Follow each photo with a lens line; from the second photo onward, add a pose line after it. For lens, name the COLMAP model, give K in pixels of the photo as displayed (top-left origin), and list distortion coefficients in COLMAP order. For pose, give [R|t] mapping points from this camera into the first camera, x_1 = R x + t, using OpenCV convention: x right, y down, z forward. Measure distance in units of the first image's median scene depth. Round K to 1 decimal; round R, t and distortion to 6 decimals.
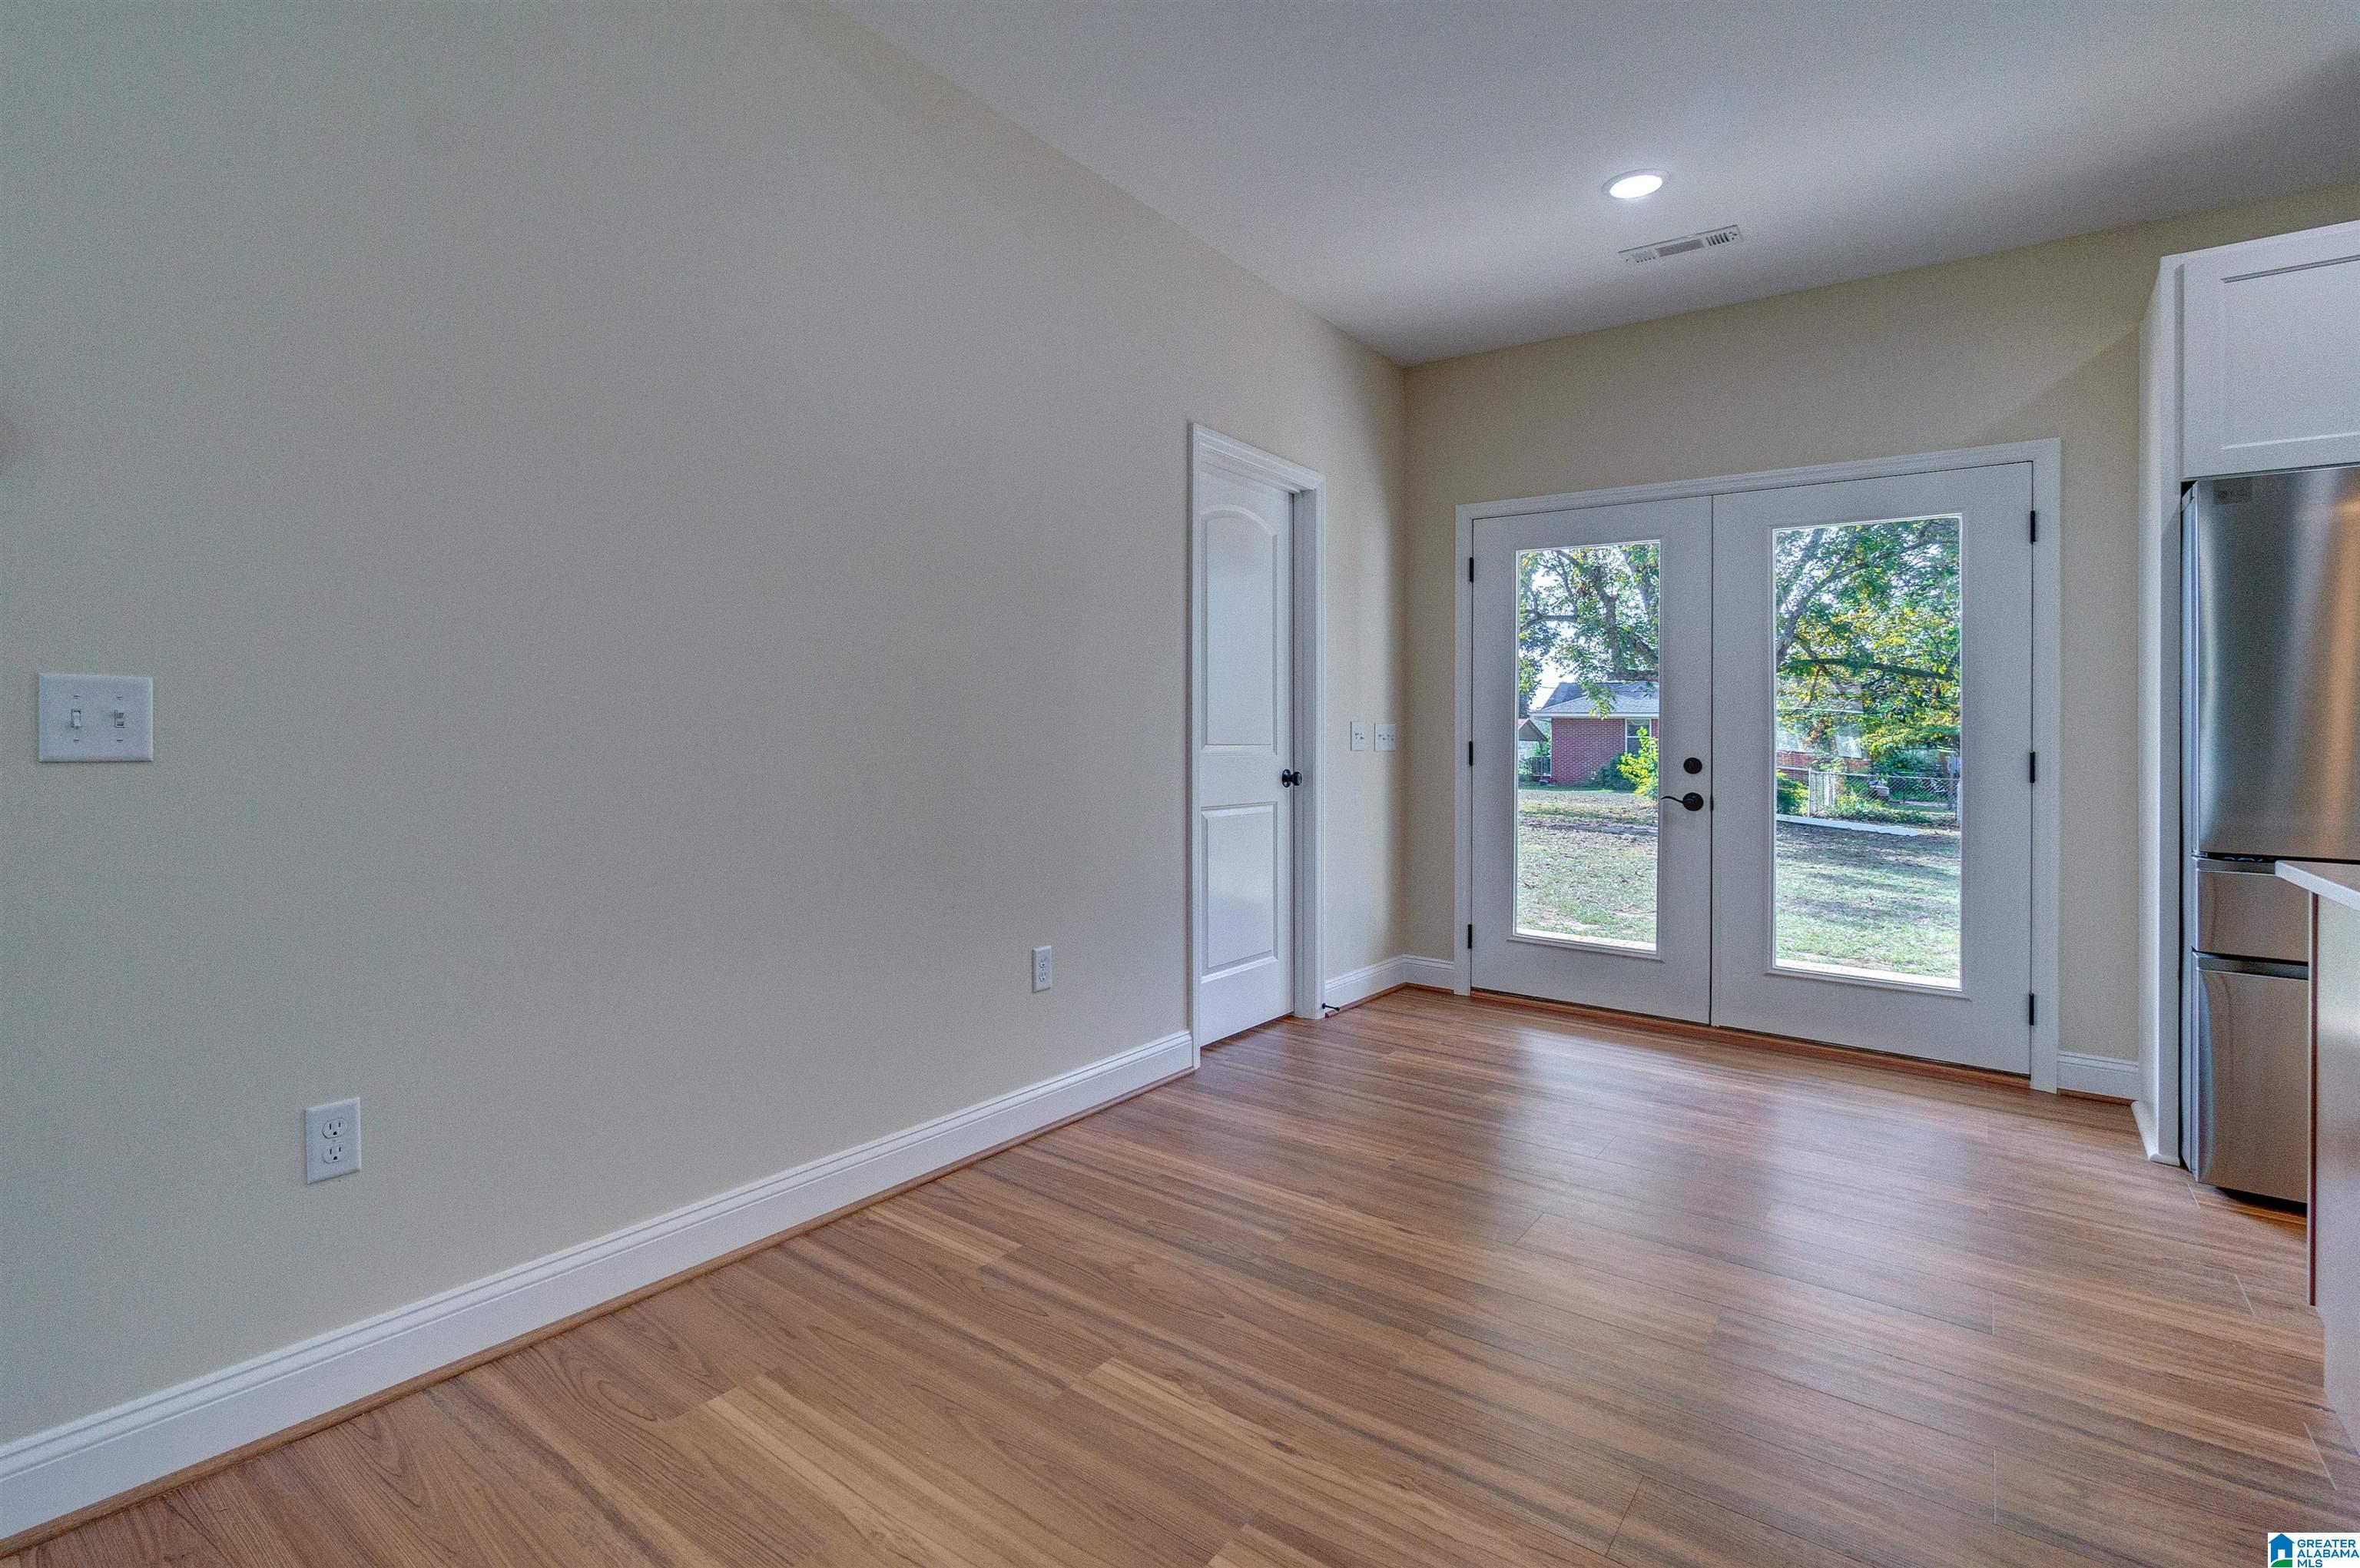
lens RADIAL K [[1075.3, 0, 1176.1], [0, 1075.3, 717.0], [0, 0, 1]] dist [-0.042124, 0.000044]
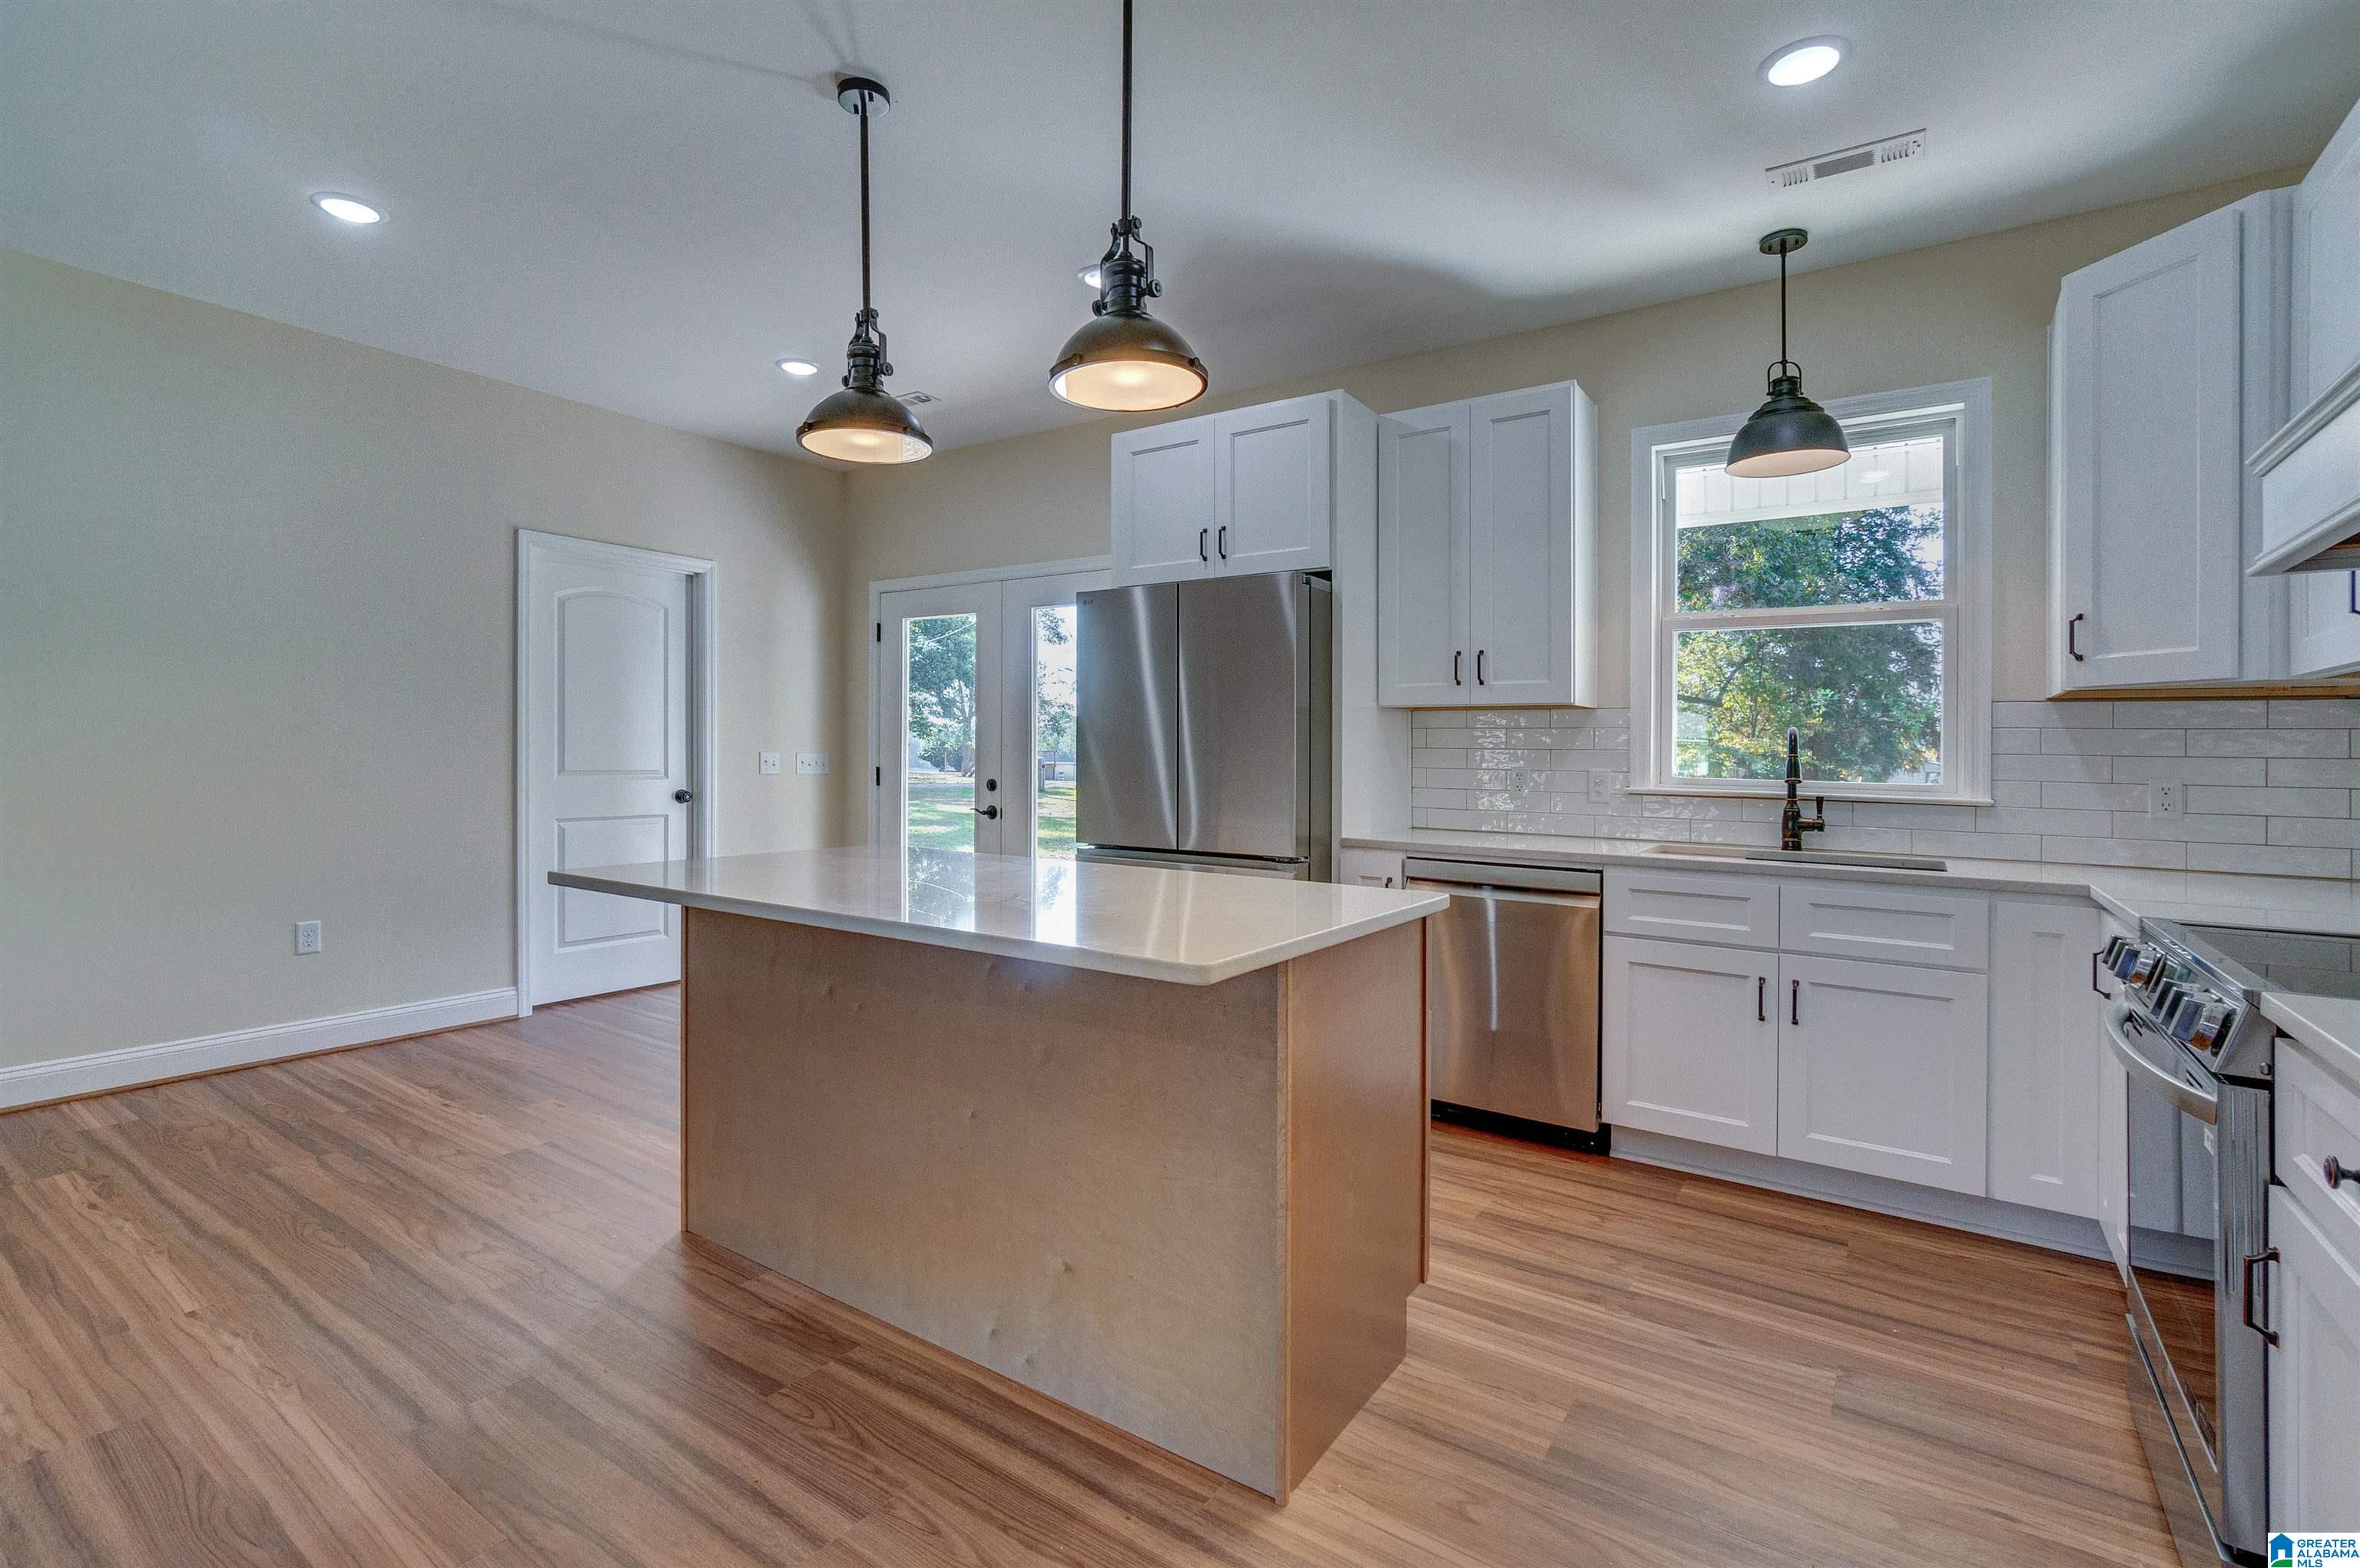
lens RADIAL K [[1003.2, 0, 1188.3], [0, 1003.2, 744.6], [0, 0, 1]] dist [0.000426, -0.000212]
pose [[0.996031, -0.003551, 0.088932, 0.697921], [0.003218, 0.999987, 0.003887, -0.009619], [-0.088944, -0.003585, 0.996030, -0.293391]]
